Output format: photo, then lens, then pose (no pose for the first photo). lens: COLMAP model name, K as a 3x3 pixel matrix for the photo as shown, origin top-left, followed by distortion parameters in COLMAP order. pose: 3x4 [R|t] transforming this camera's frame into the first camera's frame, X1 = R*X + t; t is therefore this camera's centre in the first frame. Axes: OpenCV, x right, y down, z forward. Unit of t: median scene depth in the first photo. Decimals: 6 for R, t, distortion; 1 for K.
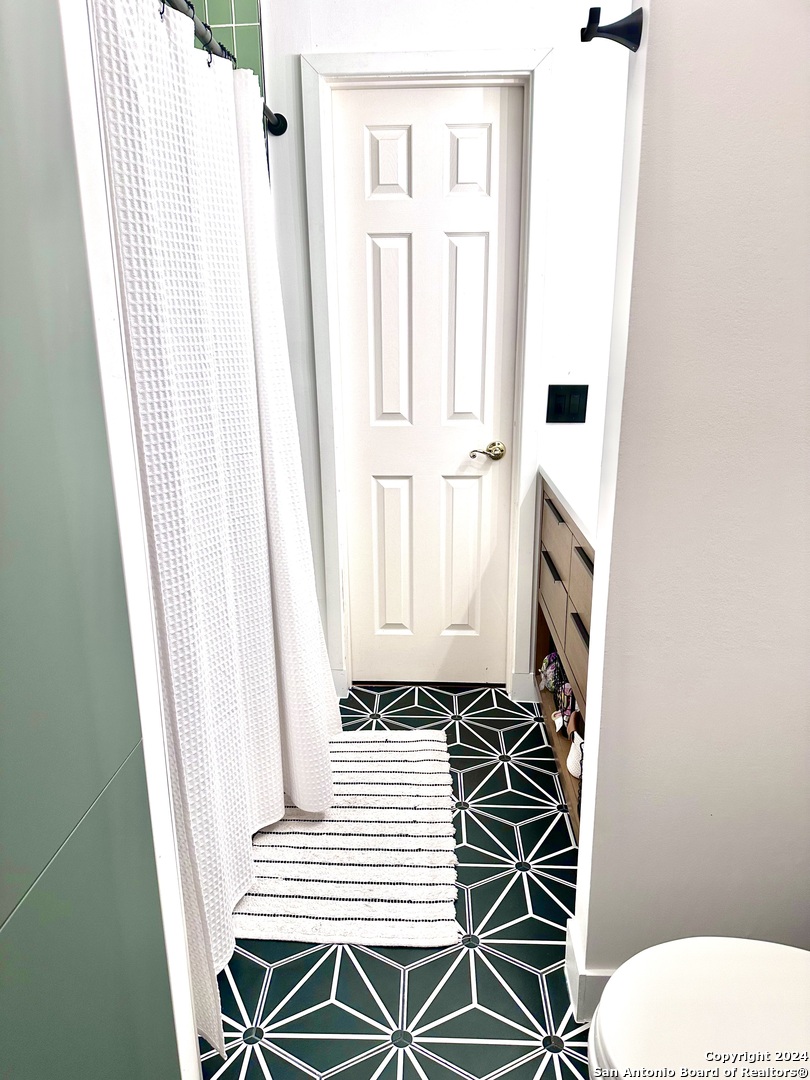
lens RADIAL K [[764.8, 0, 403.8], [0, 764.8, 539.0], [0, 0, 1]] dist [0.023601, -0.000018]
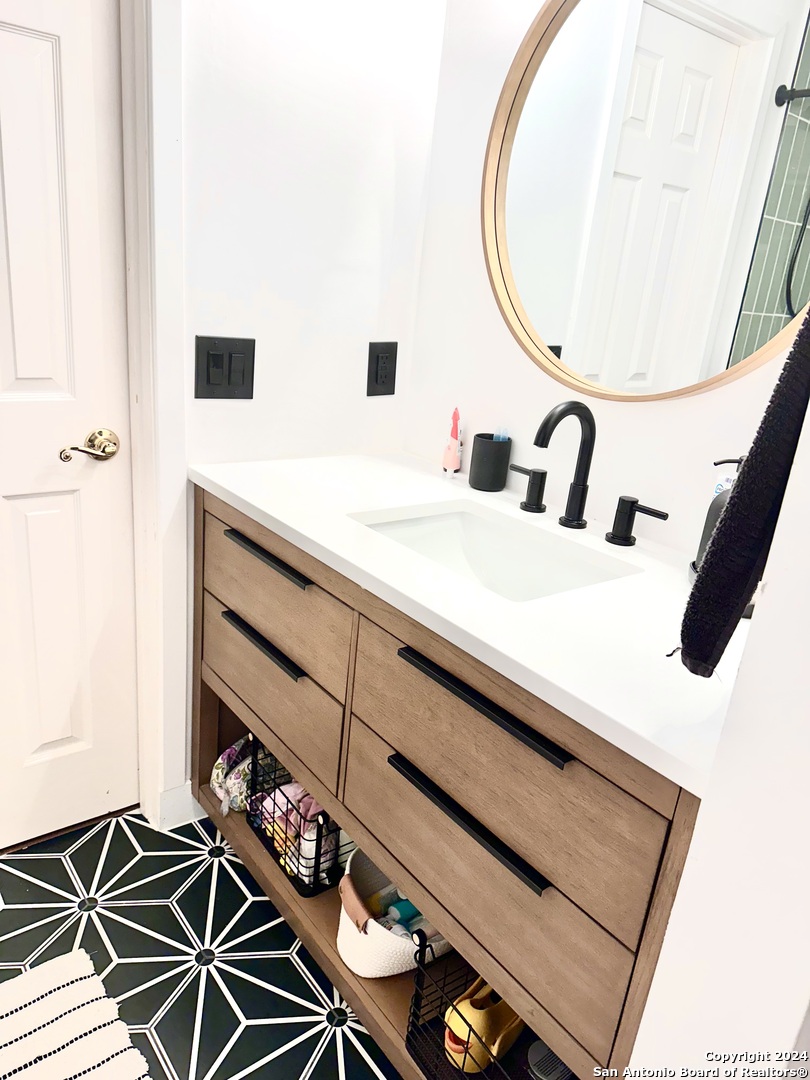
lens RADIAL K [[764.8, 0, 404.4], [0, 764.8, 546.2], [0, 0, 1]] dist [0.023601, -0.000018]
pose [[0.748093, -0.137721, 0.649146, -0.096366], [0.066192, 0.988835, 0.133506, -0.102624], [-0.660285, -0.056907, 0.748856, 0.413742]]
